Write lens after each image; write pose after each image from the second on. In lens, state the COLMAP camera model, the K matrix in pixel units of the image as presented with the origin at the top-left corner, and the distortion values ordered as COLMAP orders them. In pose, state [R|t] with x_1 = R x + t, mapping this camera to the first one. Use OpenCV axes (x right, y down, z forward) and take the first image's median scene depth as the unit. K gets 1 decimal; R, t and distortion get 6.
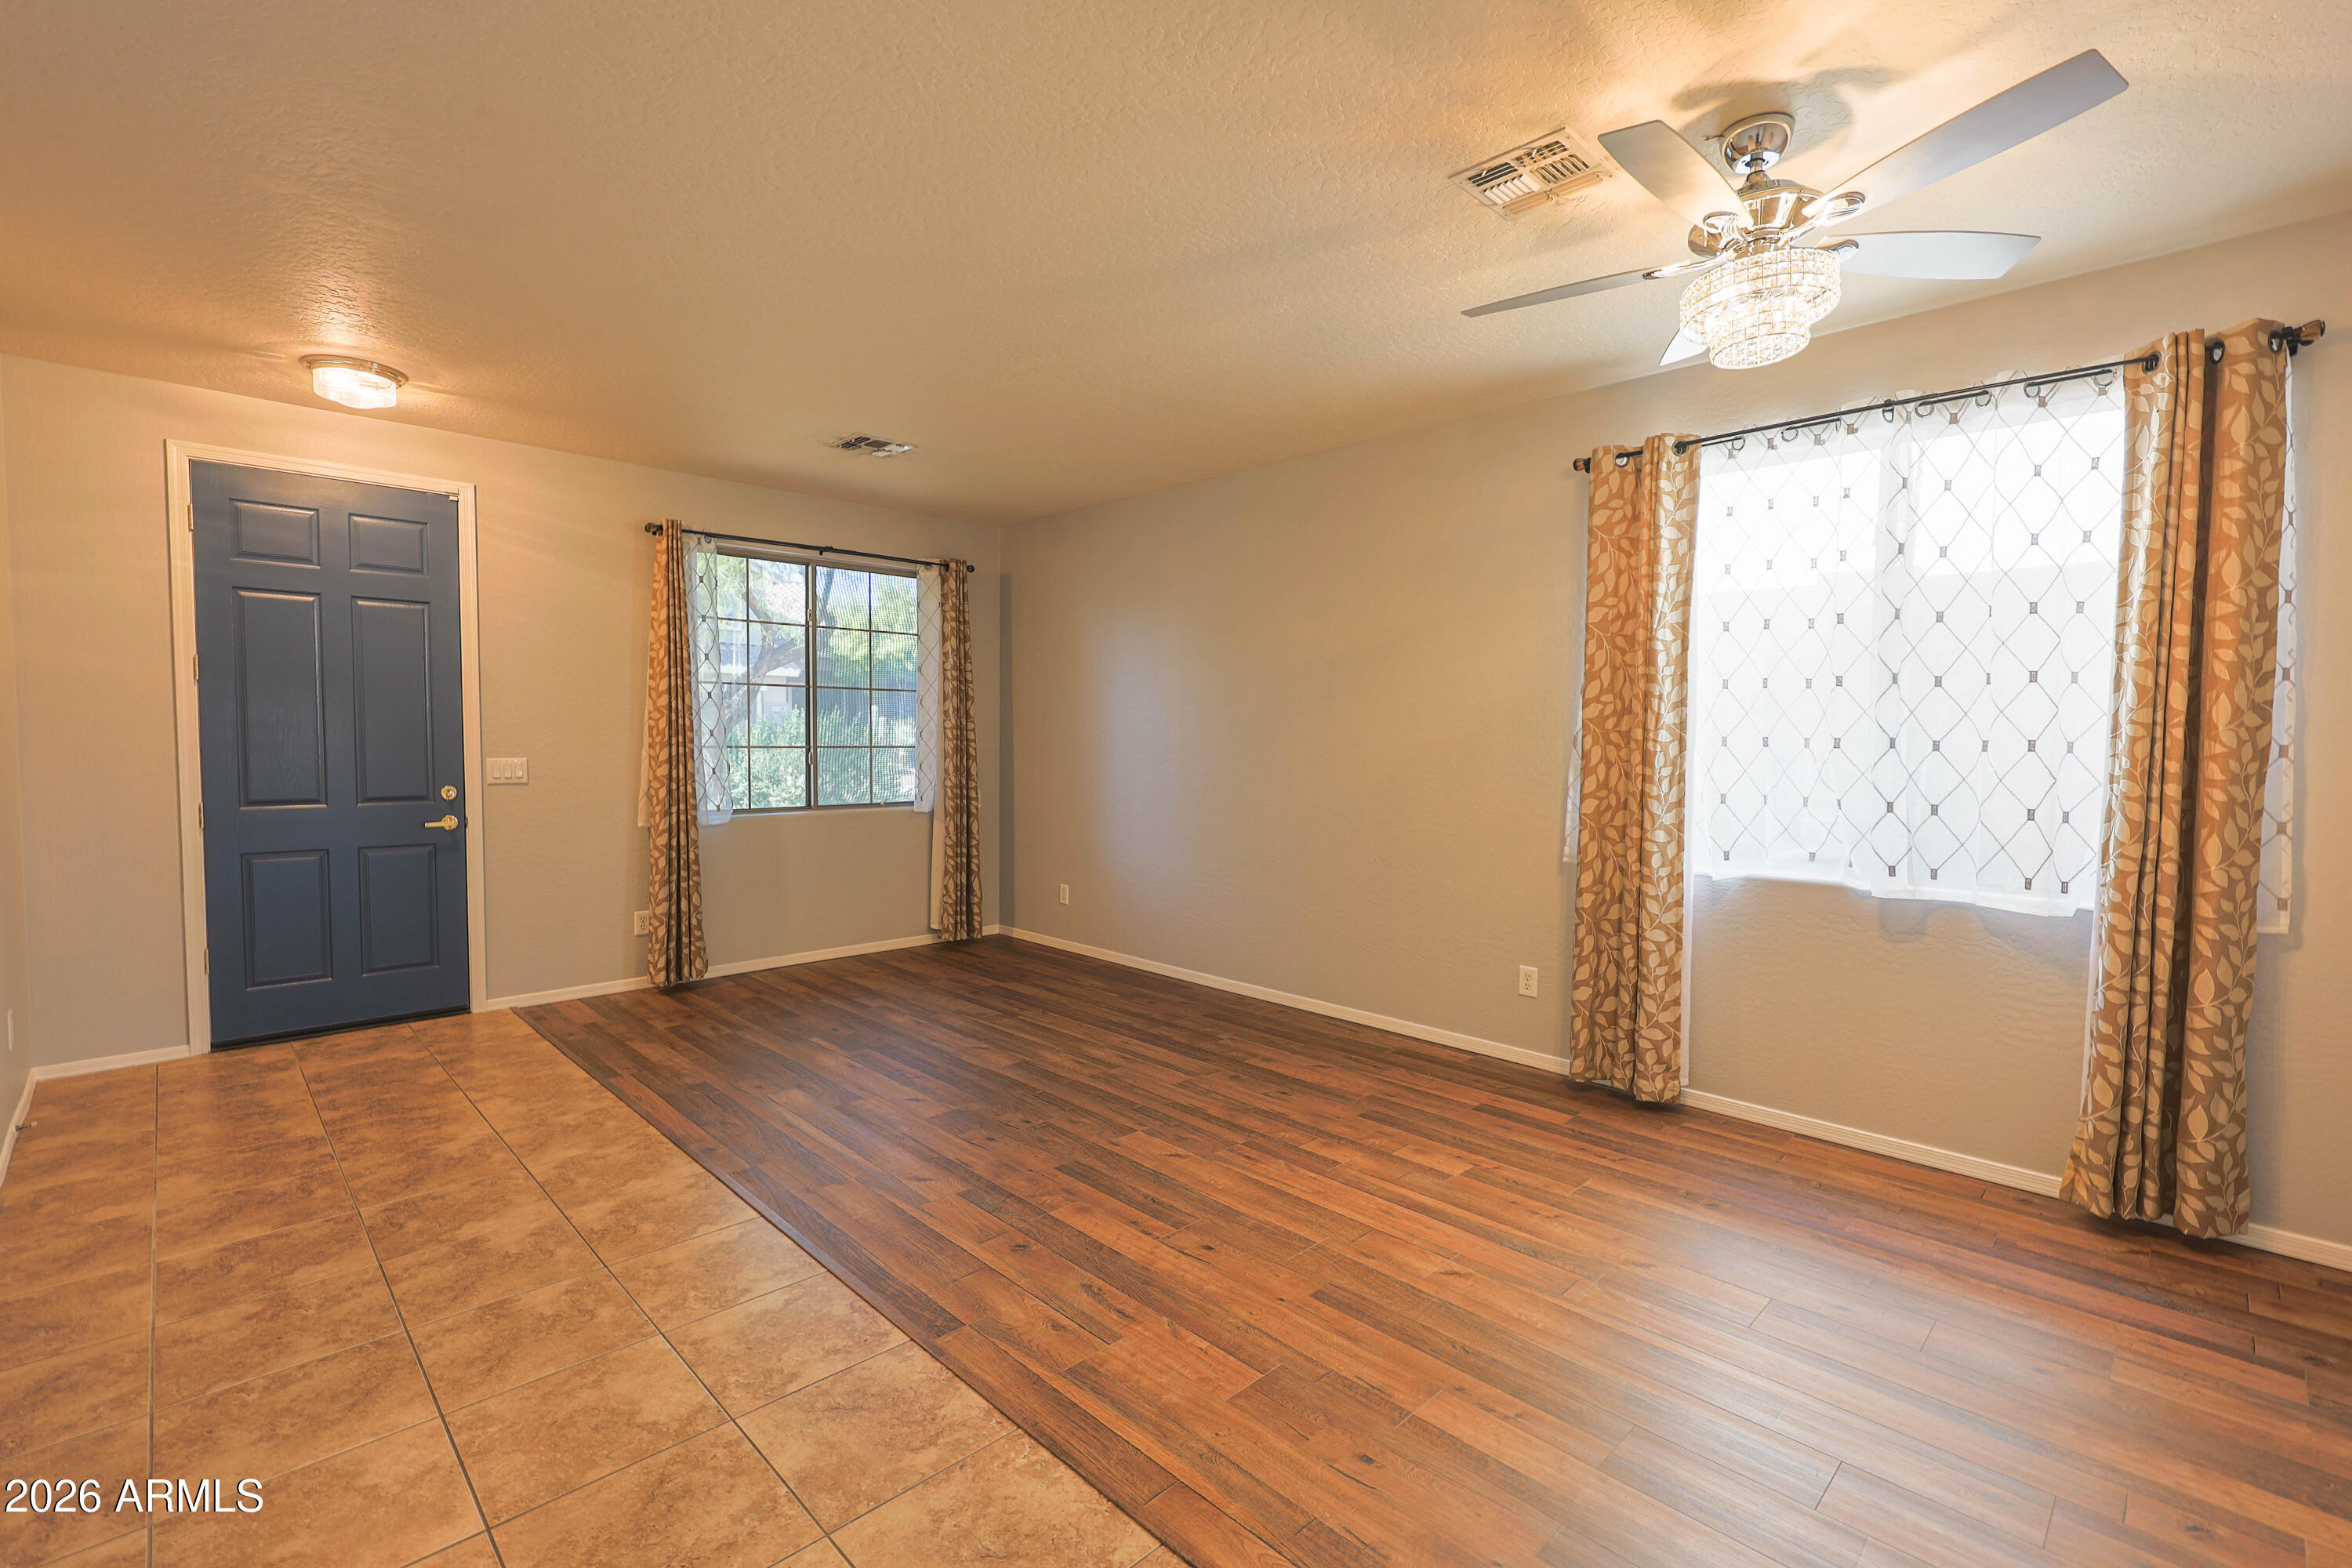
lens RADIAL K [[1078.4, 0, 1270.6], [0, 1078.4, 775.9], [0, 0, 1]] dist [0.003662, 0.001355]
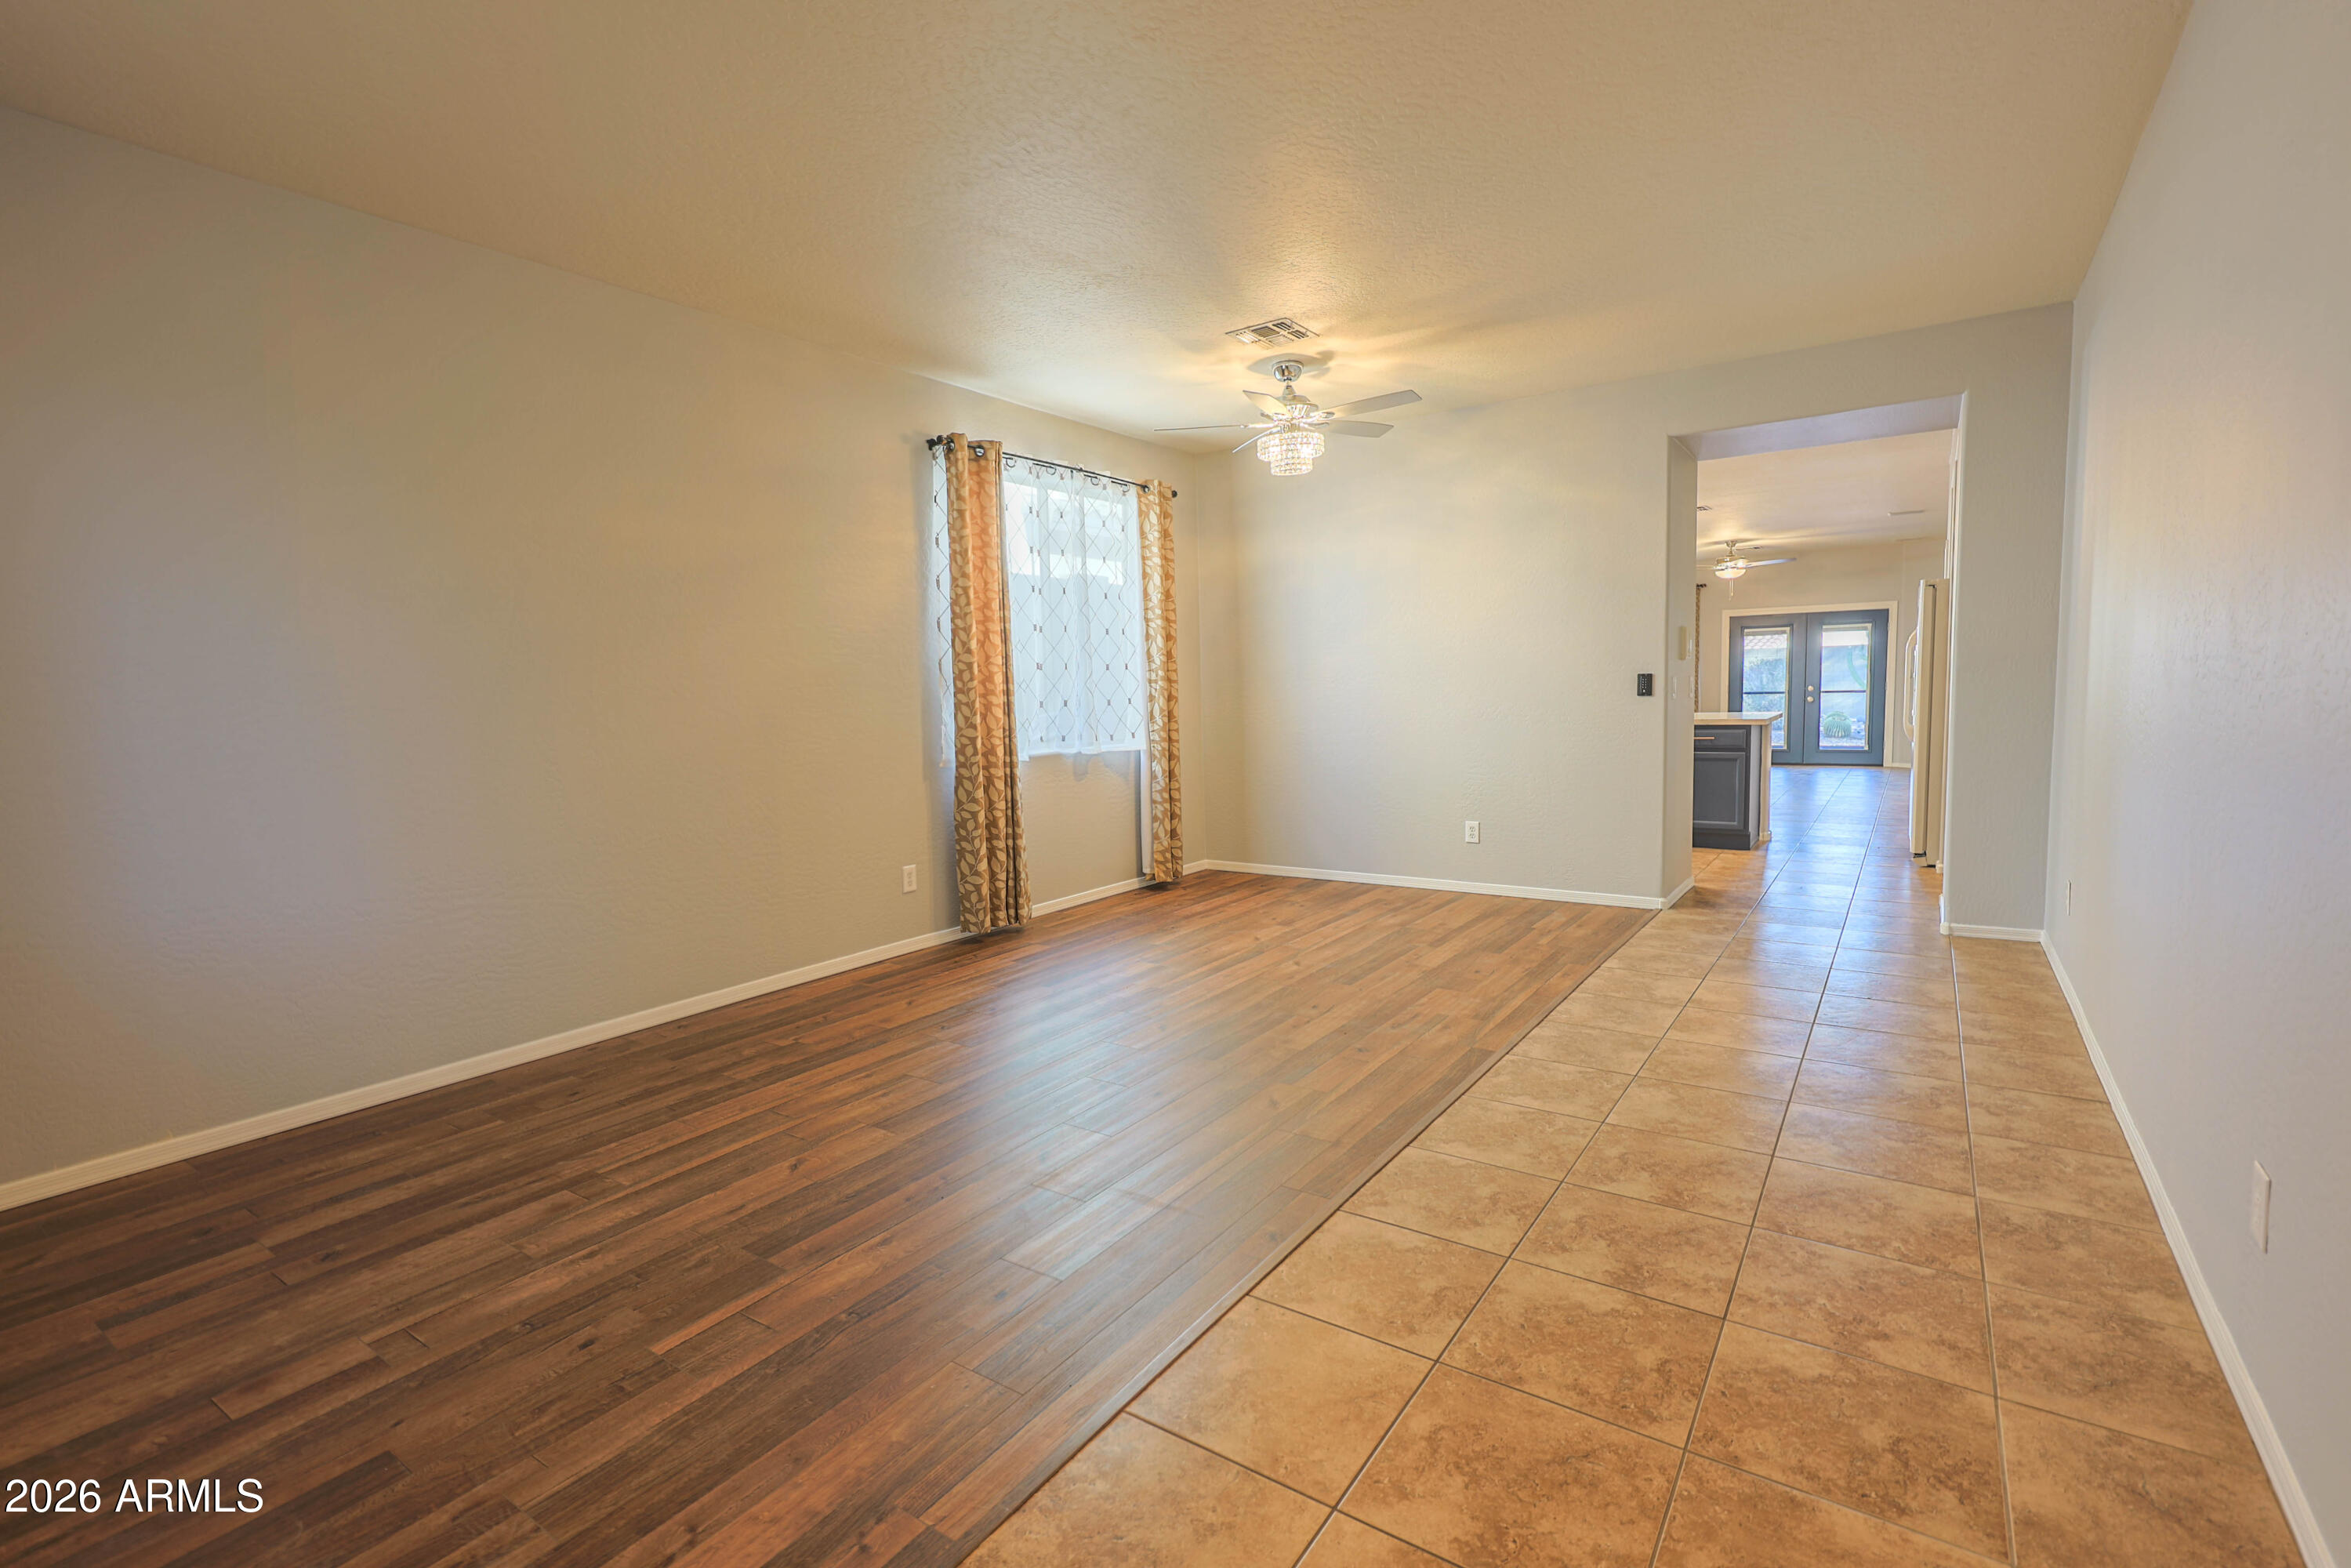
lens RADIAL K [[1004.5, 0, 1169.7], [0, 1004.5, 780.0], [0, 0, 1]] dist [0.013361, -0.000257]
pose [[-0.134840, -0.094533, 0.986348, -0.873113], [0.063603, 0.992560, 0.103823, -0.009600], [-0.988824, 0.076734, -0.127824, 0.881974]]
